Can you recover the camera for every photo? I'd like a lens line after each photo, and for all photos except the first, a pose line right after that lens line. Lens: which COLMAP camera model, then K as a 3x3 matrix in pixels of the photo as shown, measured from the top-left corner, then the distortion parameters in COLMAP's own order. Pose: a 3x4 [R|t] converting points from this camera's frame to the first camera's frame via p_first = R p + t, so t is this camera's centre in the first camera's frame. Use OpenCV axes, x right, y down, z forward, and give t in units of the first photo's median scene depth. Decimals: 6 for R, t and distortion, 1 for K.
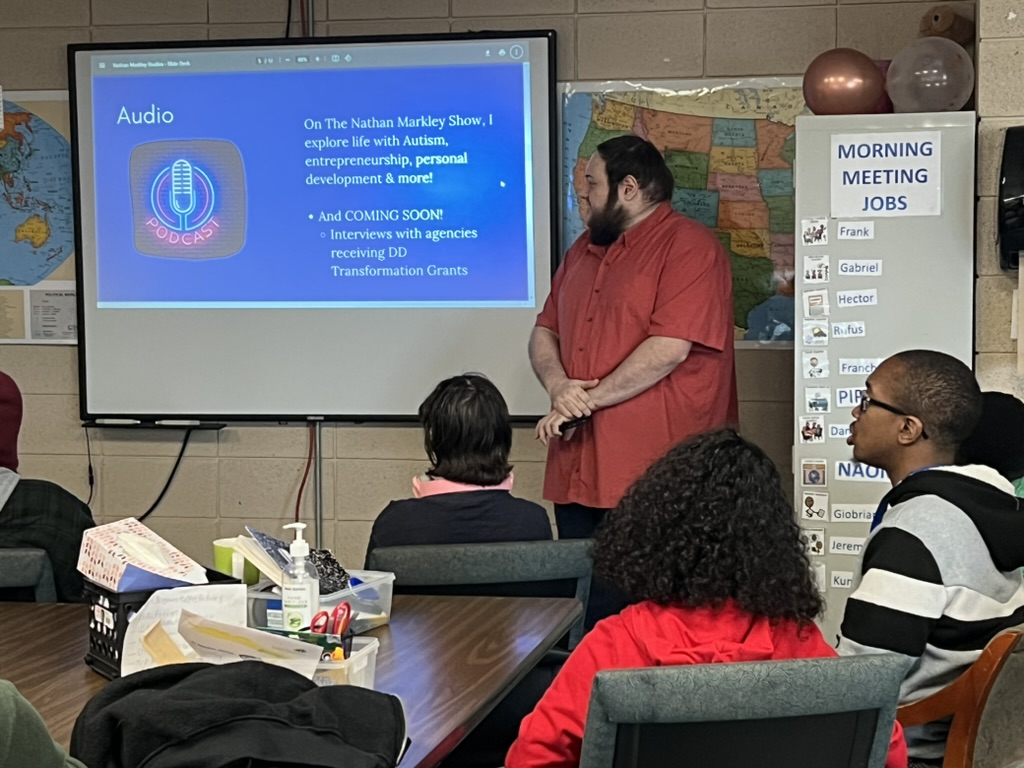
lens RADIAL K [[2021.2, 0, 518.2], [0, 2021.2, 381.8], [0, 0, 1]] dist [0.148684, 0.000000]
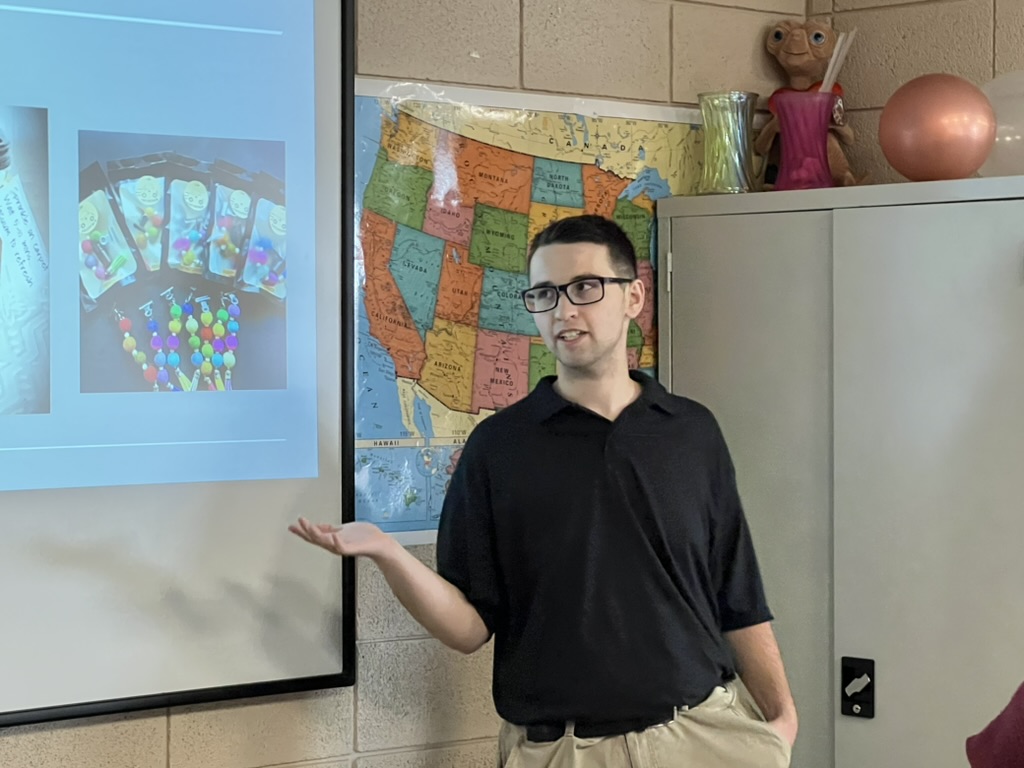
lens RADIAL K [[2650.4, 0, 510.6], [0, 2650.4, 344.8], [0, 0, 1]] dist [0.064537, 0.000000]
pose [[0.572107, 0.006687, 0.820152, -0.552748], [0.047278, 0.998035, -0.041117, -0.040978], [-0.818816, 0.062299, 0.570666, 0.548887]]
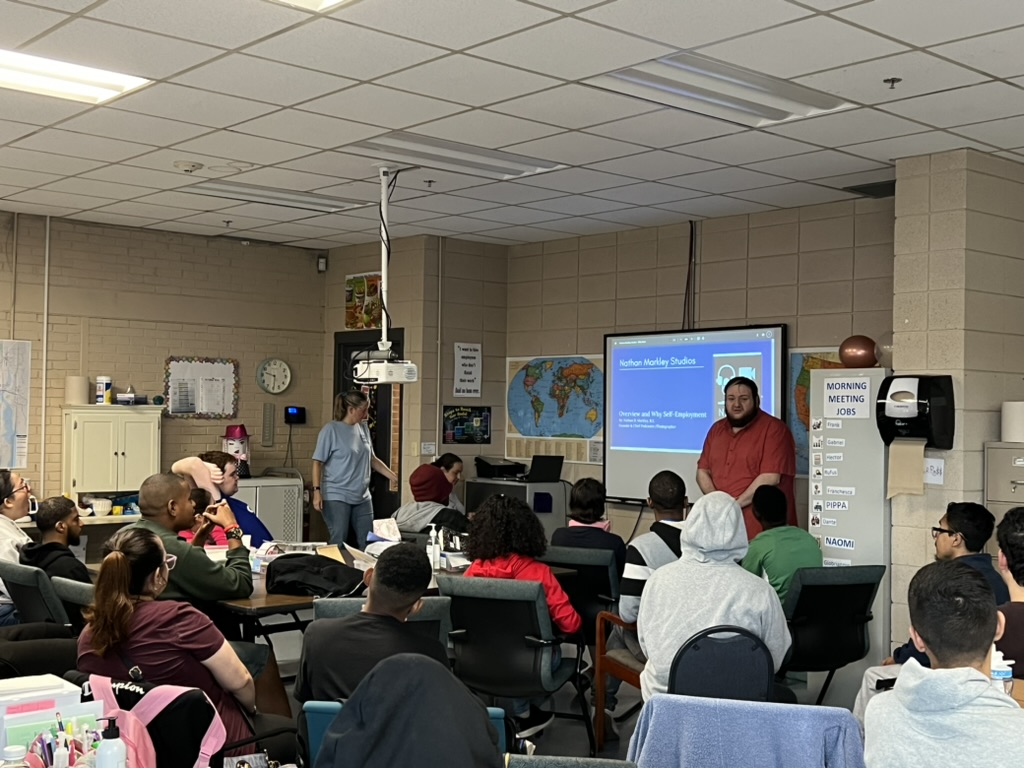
lens RADIAL K [[1236.0, 0, 509.0], [0, 1236.0, 379.0], [0, 0, 1]] dist [0.128276, 0.000000]
pose [[0.803752, 0.003158, -0.594956, 0.546398], [-0.059539, 0.995393, -0.075151, -0.004360], [0.591978, 0.095826, 0.800237, -0.181146]]
